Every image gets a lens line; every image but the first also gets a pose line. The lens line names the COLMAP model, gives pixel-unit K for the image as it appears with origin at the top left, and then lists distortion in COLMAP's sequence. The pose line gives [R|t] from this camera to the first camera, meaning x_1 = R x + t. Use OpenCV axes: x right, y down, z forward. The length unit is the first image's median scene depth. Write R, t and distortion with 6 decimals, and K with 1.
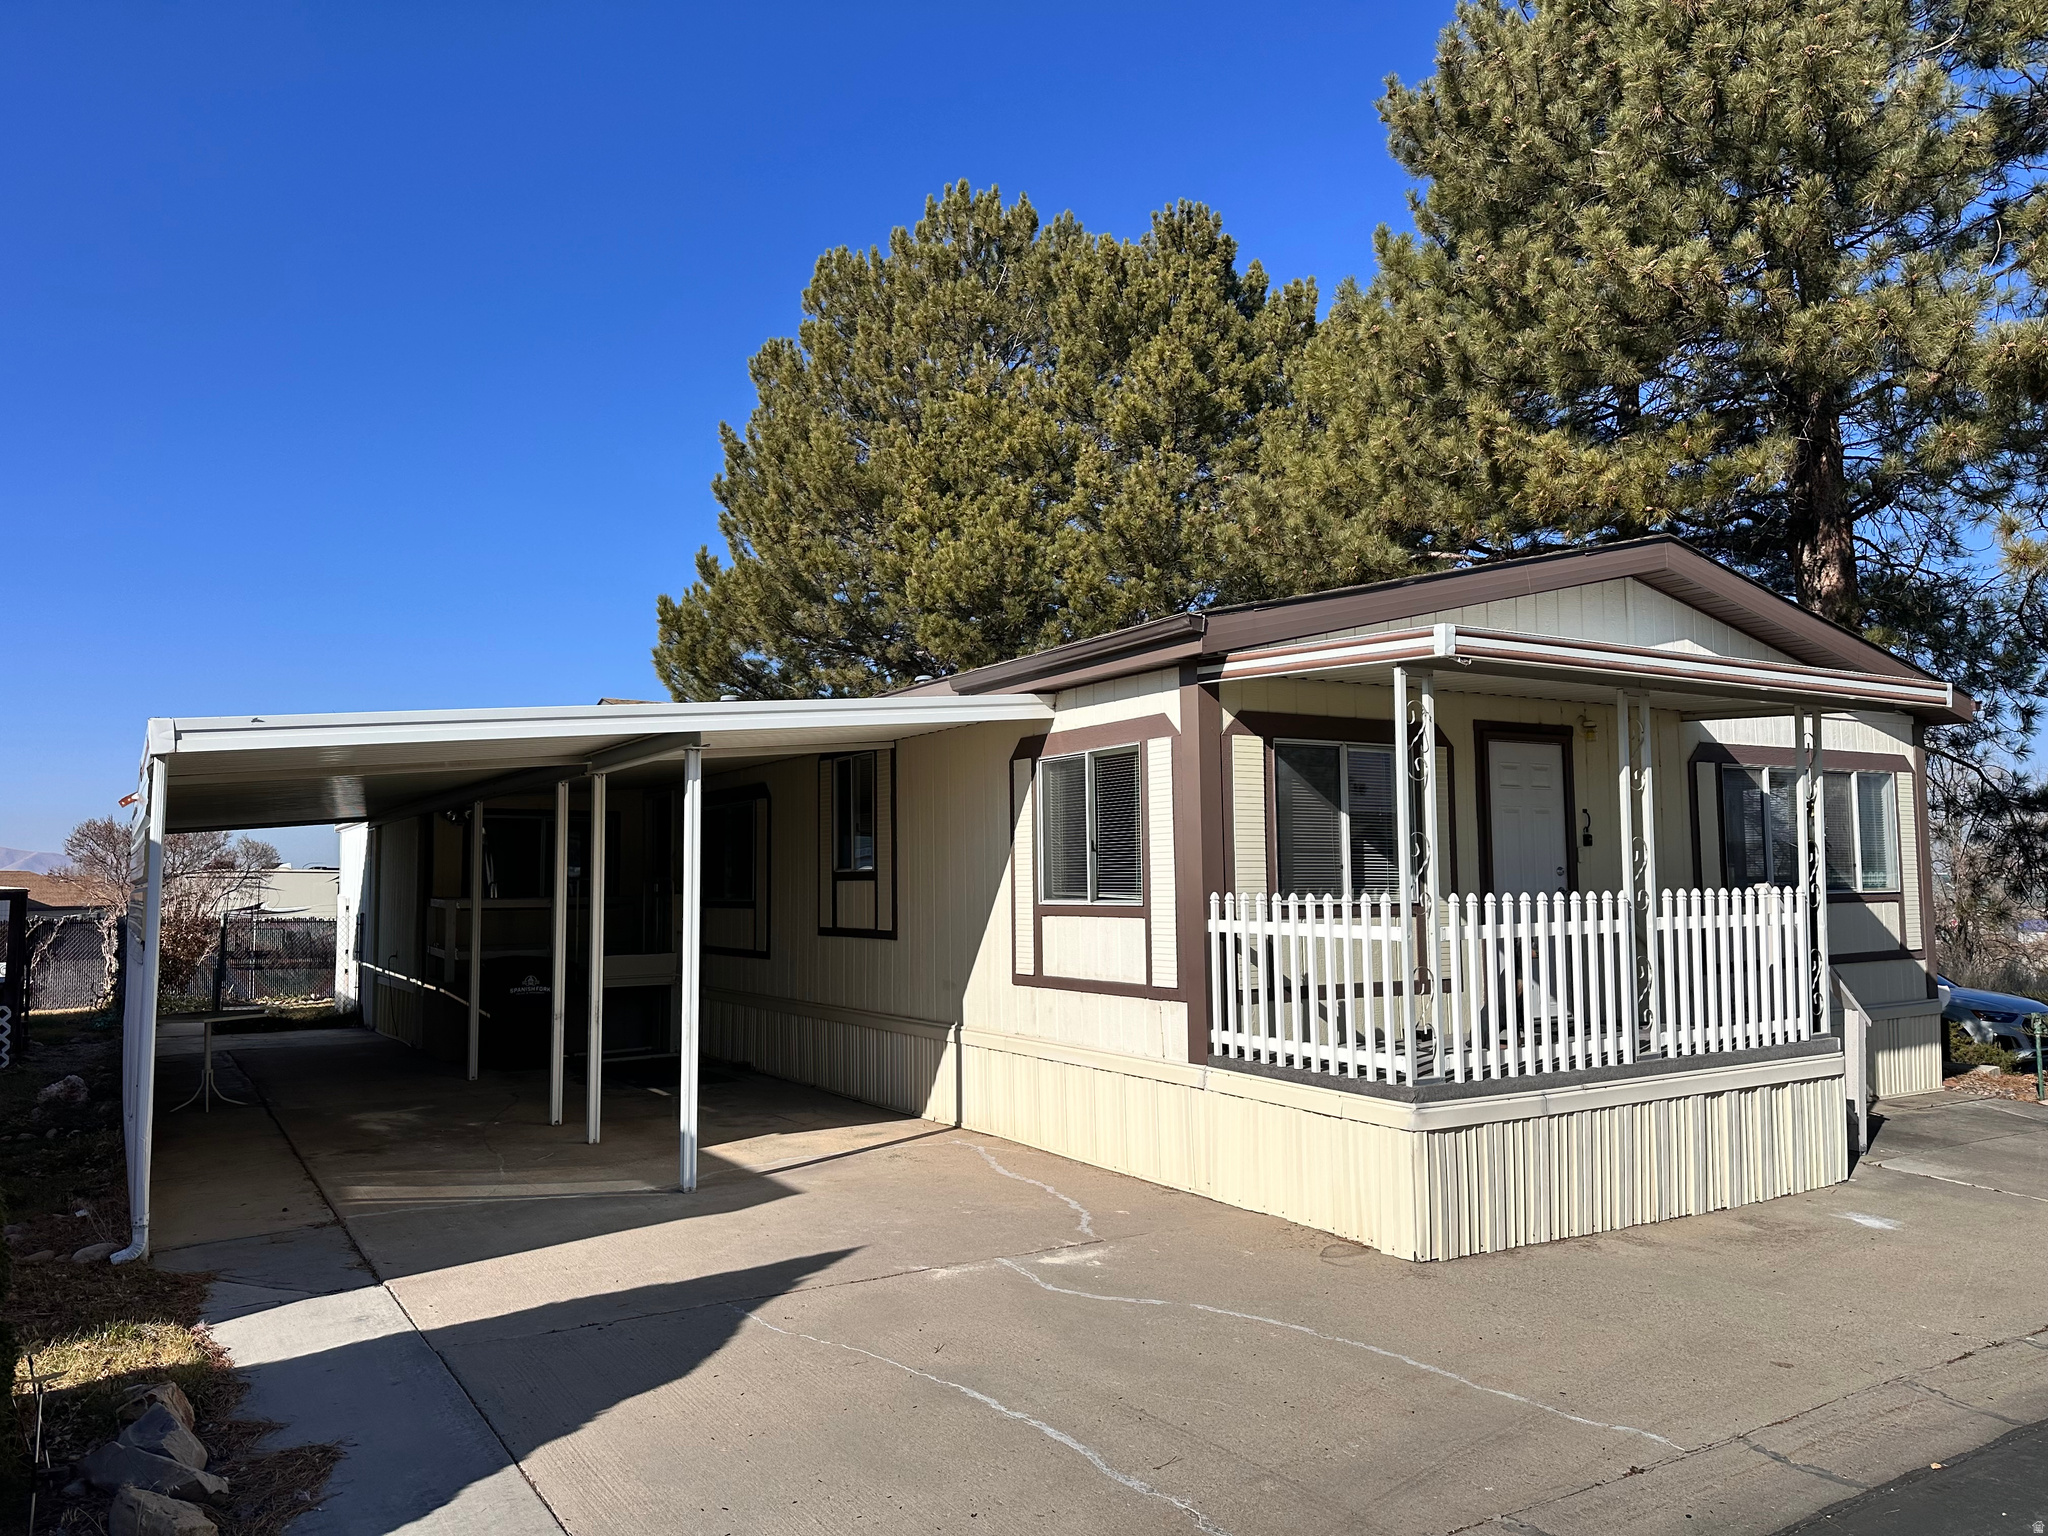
lens RADIAL K [[1427.0, 0, 1024.0], [0, 1427.0, 768.0], [0, 0, 1]] dist [0.030512, -0.001748]
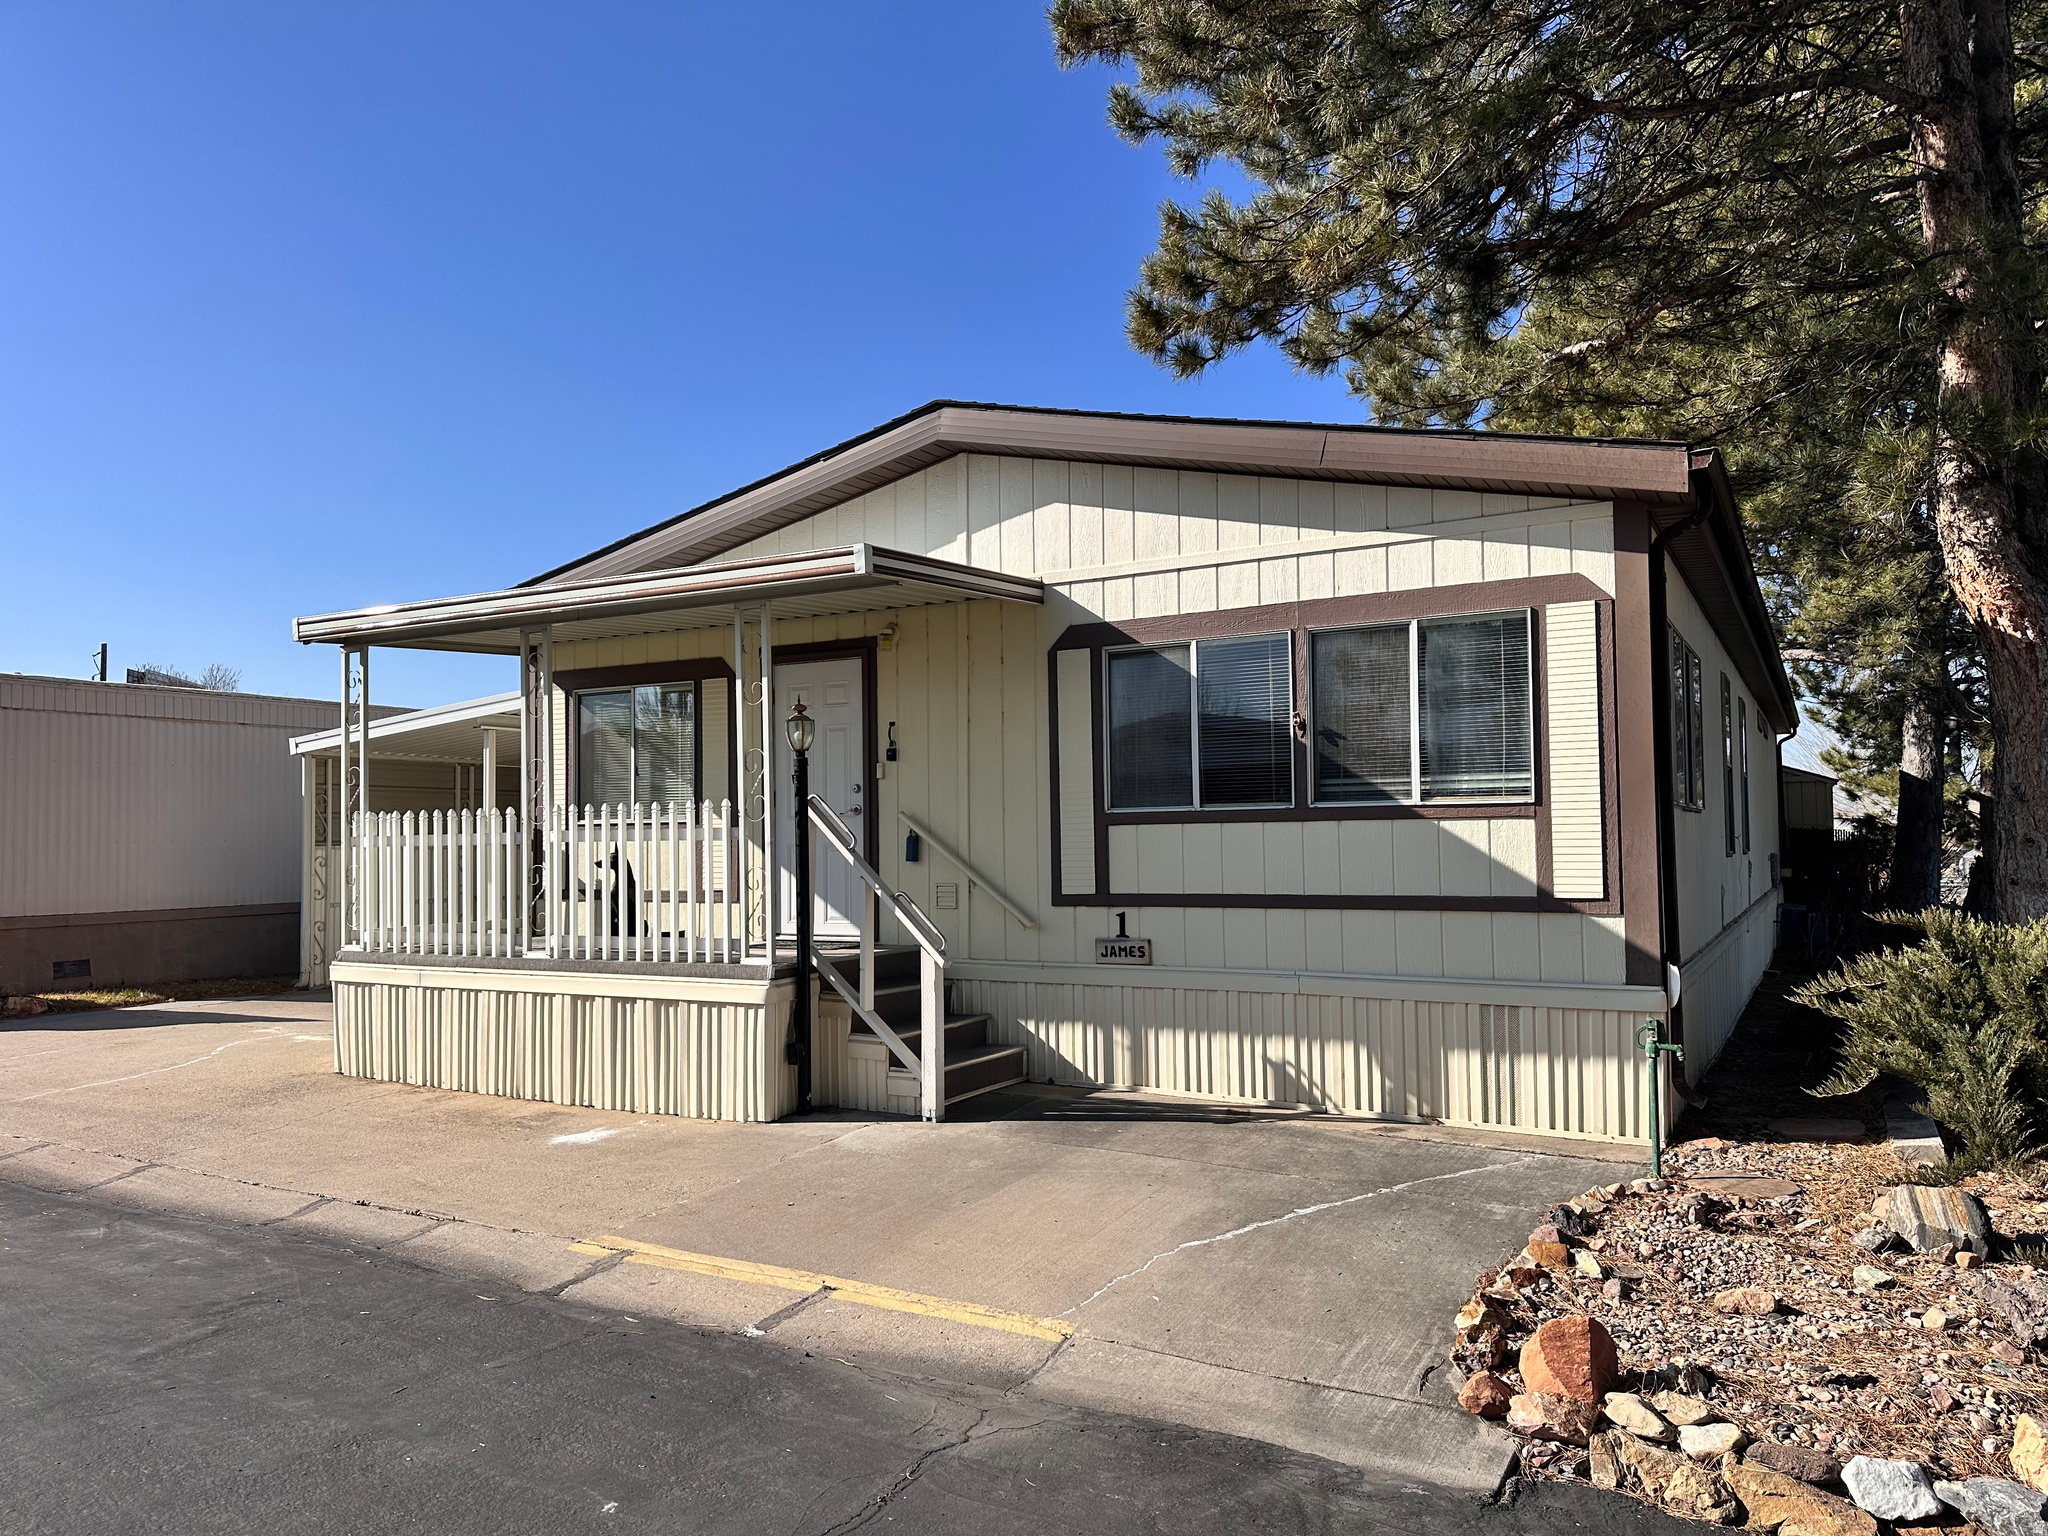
lens RADIAL K [[1427.0, 0, 1024.0], [0, 1427.0, 768.0], [0, 0, 1]] dist [0.030512, -0.001748]
pose [[0.465668, -0.036846, -0.884192, 1.258821], [0.081444, 0.996677, 0.001360, 0.064205], [0.881204, -0.072645, 0.467122, 0.639077]]
